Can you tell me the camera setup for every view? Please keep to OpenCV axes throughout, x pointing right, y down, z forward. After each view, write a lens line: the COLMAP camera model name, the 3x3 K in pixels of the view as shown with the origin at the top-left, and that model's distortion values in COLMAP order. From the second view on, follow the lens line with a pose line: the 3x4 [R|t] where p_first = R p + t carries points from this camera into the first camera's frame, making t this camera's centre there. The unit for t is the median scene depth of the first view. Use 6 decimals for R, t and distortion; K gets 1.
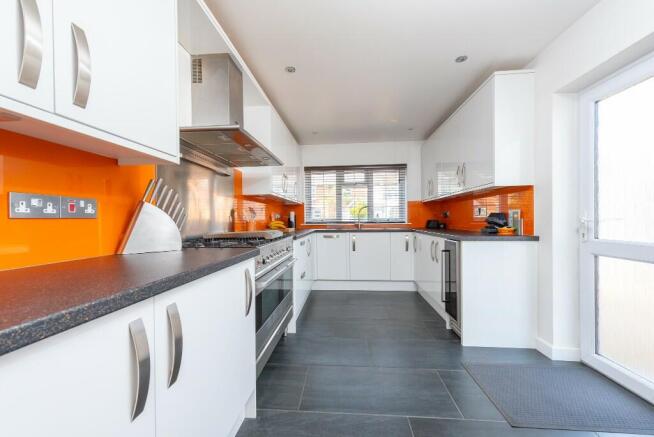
lens RADIAL K [[260.8, 0, 325.7], [0, 260.8, 220.4], [0, 0, 1]] dist [0.004657, 0.000148]
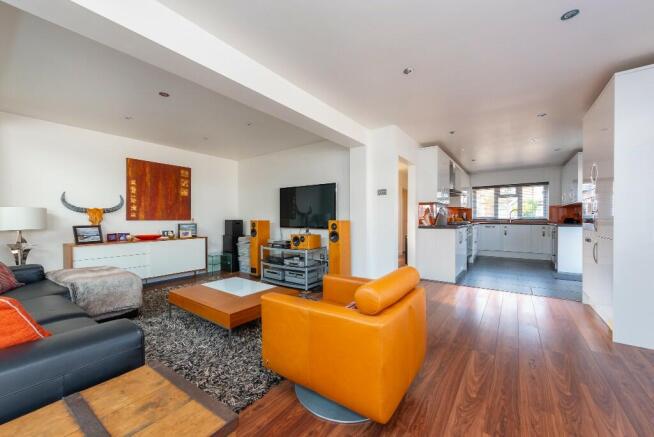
lens RADIAL K [[260.8, 0, 323.0], [0, 260.8, 223.3], [0, 0, 1]] dist [0.004657, 0.000148]
pose [[0.844336, 0.015083, -0.535601, 0.014103], [-0.007820, 0.999844, 0.015830, 0.017484], [0.535756, -0.009177, 0.844323, -0.990572]]
